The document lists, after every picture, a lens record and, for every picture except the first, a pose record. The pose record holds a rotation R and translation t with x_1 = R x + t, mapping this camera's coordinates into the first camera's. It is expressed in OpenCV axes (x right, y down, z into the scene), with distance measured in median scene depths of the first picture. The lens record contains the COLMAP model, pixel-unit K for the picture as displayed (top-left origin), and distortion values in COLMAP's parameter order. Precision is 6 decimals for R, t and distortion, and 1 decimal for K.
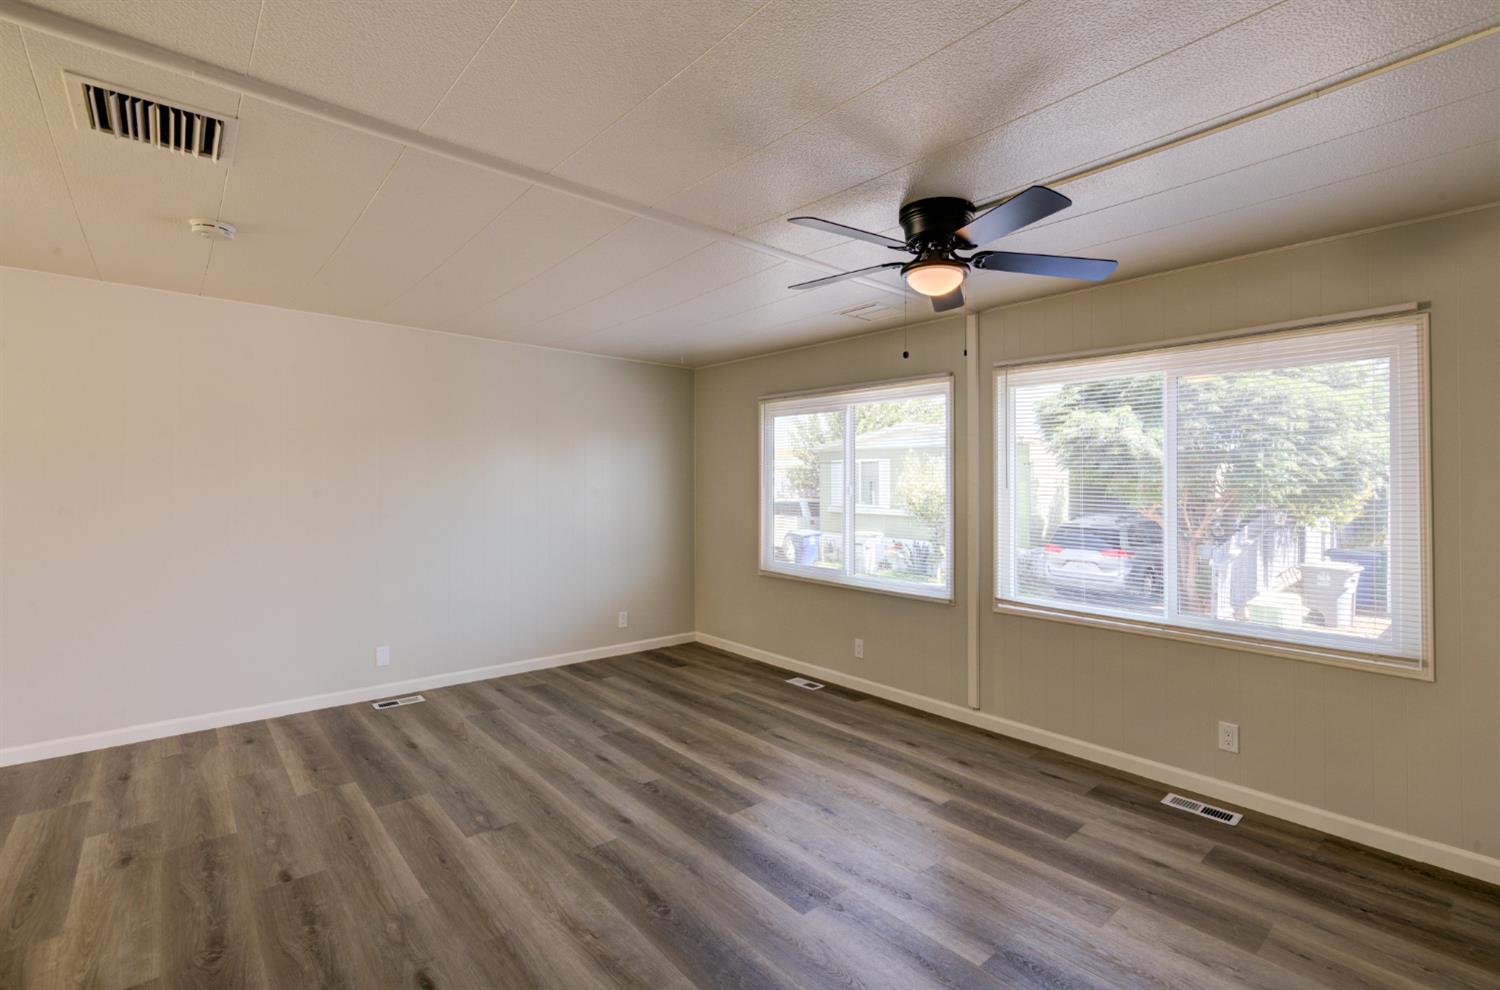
lens RADIAL K [[668.0, 0, 761.2], [0, 668.0, 492.1], [0, 0, 1]] dist [-0.002089, 0.000917]
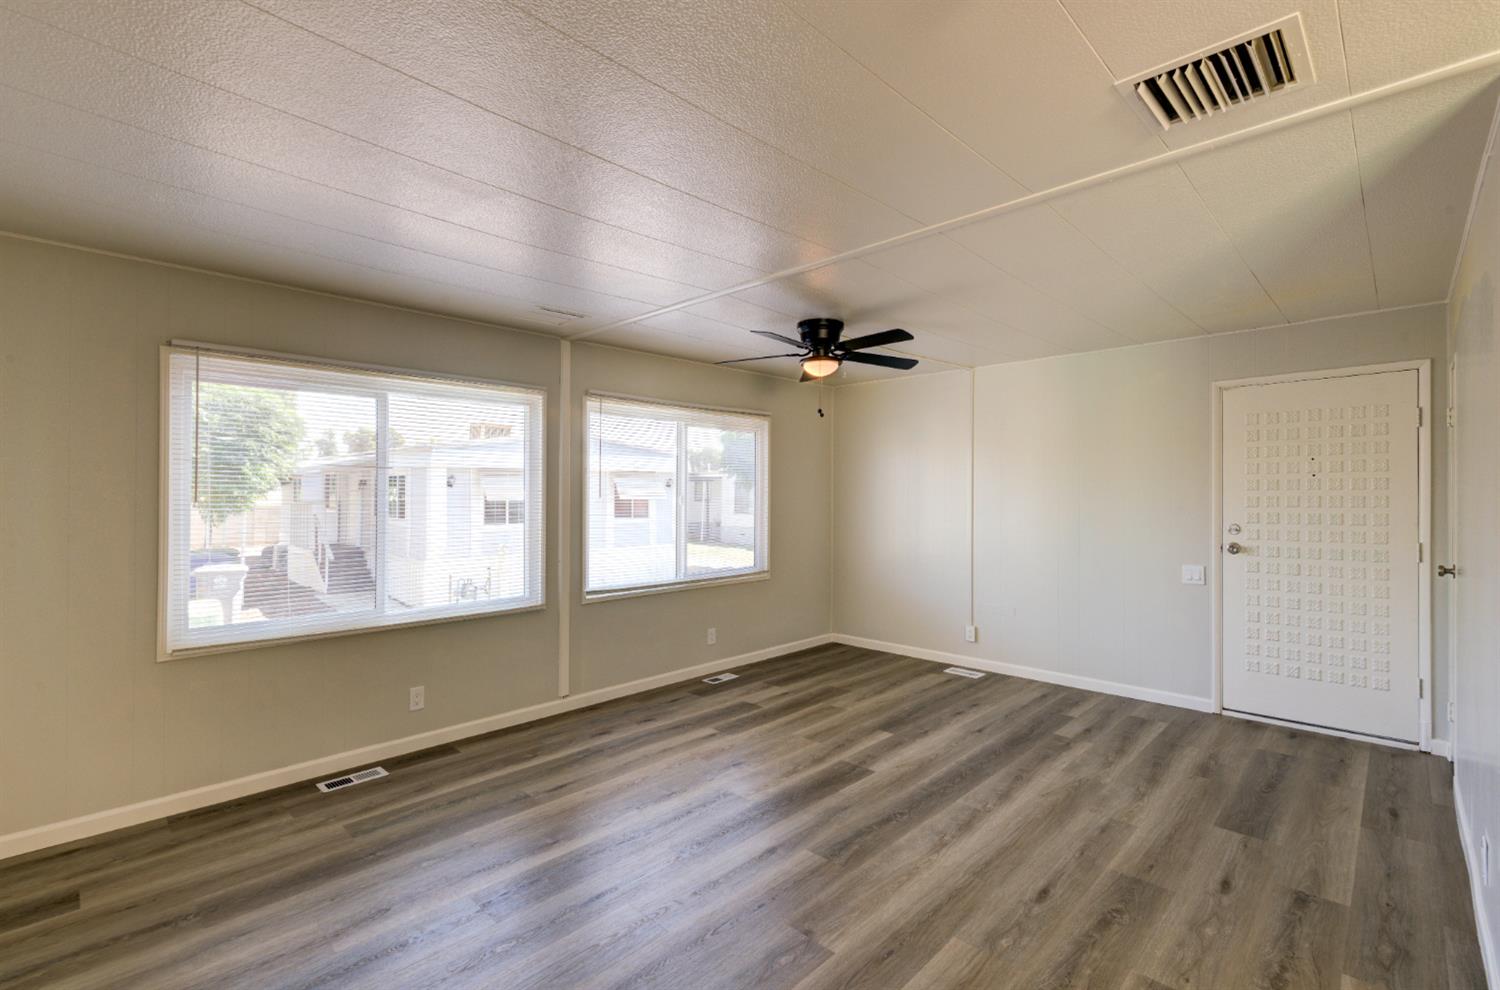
lens RADIAL K [[668.0, 0, 770.3], [0, 668.0, 502.4], [0, 0, 1]] dist [-0.002089, 0.000917]
pose [[-0.095512, -0.017152, 0.995280, -0.938048], [0.009469, 0.999791, 0.018139, -0.011751], [-0.995383, 0.011157, -0.095330, 0.902313]]
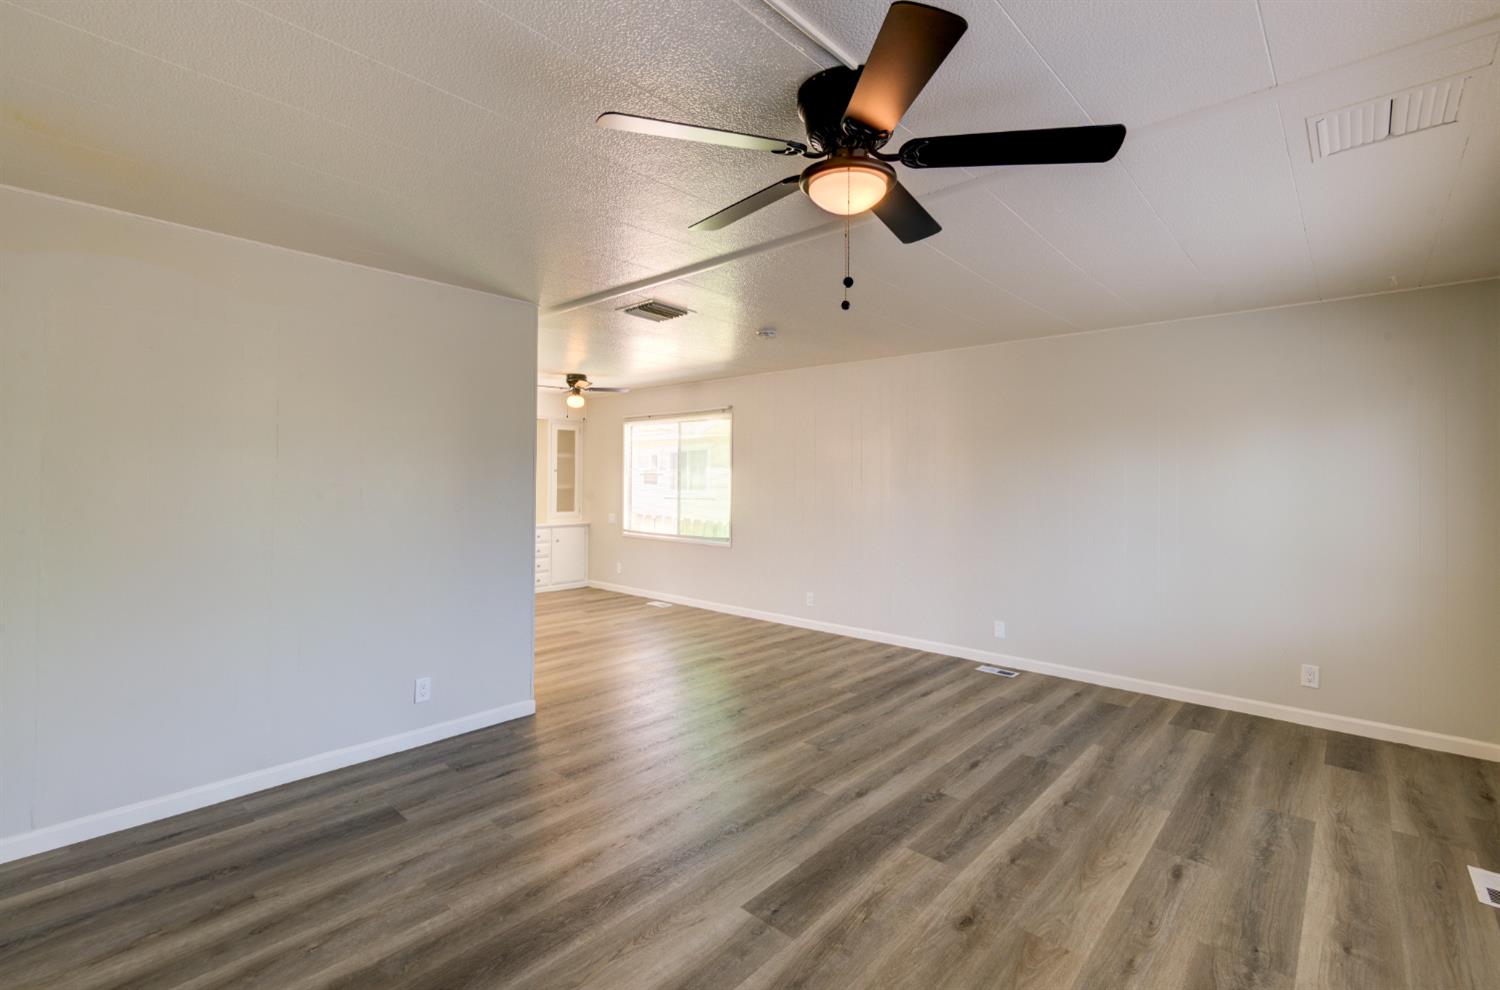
lens RADIAL K [[668.0, 0, 745.2], [0, 668.0, 477.3], [0, 0, 1]] dist [-0.002089, 0.000917]
pose [[0.108435, -0.006490, -0.994082, 0.684750], [-0.013003, 0.999884, -0.007946, 0.003850], [0.994018, 0.013788, 0.108338, 0.581026]]
